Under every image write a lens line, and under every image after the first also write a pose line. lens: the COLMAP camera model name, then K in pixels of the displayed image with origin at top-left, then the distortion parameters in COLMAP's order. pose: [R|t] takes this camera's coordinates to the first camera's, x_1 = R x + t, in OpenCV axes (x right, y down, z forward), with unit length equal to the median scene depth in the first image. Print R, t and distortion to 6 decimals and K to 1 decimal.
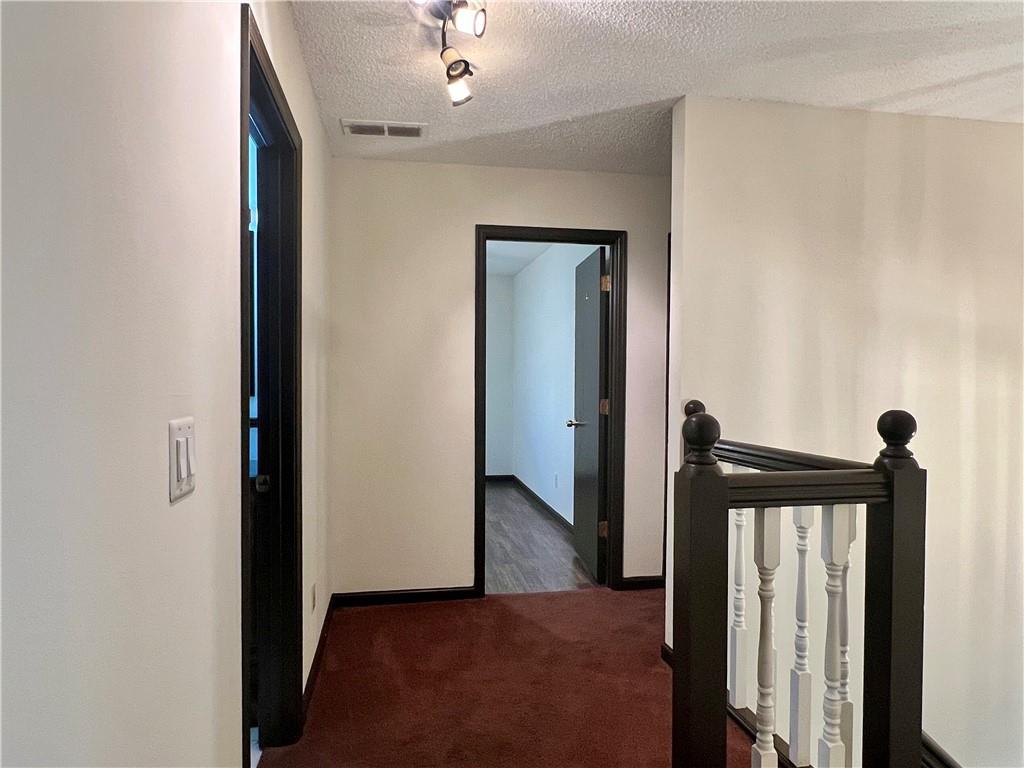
lens RADIAL K [[629.4, 0, 508.3], [0, 629.4, 415.5], [0, 0, 1]] dist [0.003739, 0.000267]
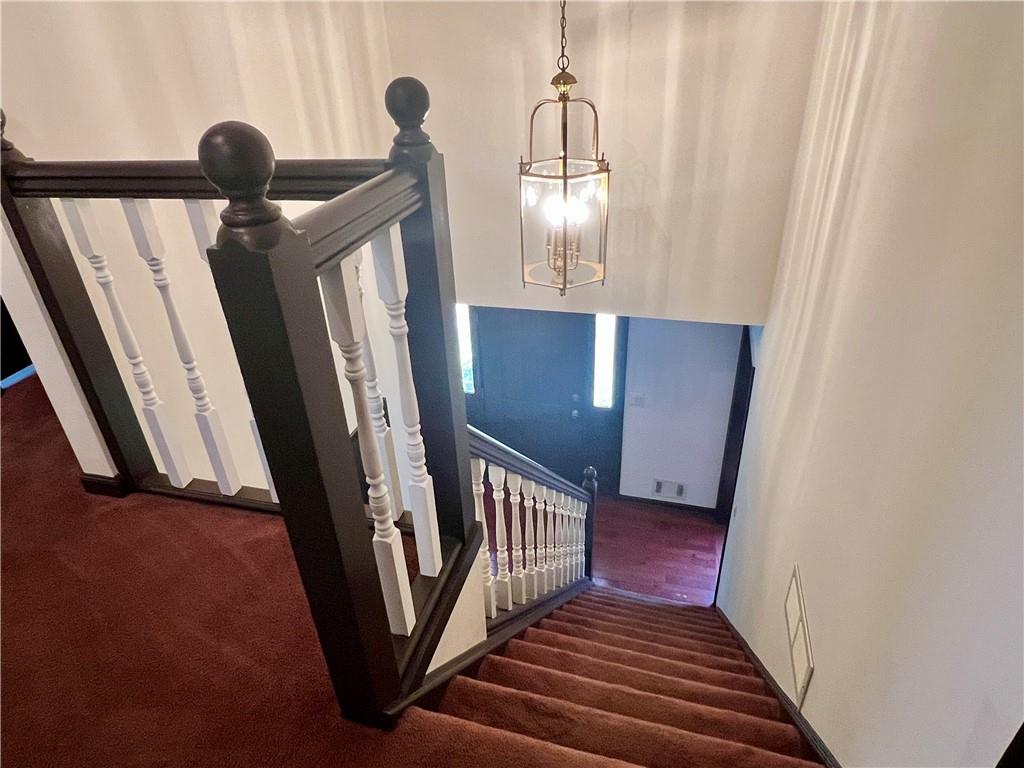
lens RADIAL K [[629.4, 0, 508.3], [0, 629.4, 415.5], [0, 0, 1]] dist [0.003739, 0.000267]
pose [[0.448327, -0.485862, 0.750294, -0.042679], [0.098123, 0.861055, 0.498954, -0.010995], [-0.888468, -0.150073, 0.433709, 0.242249]]
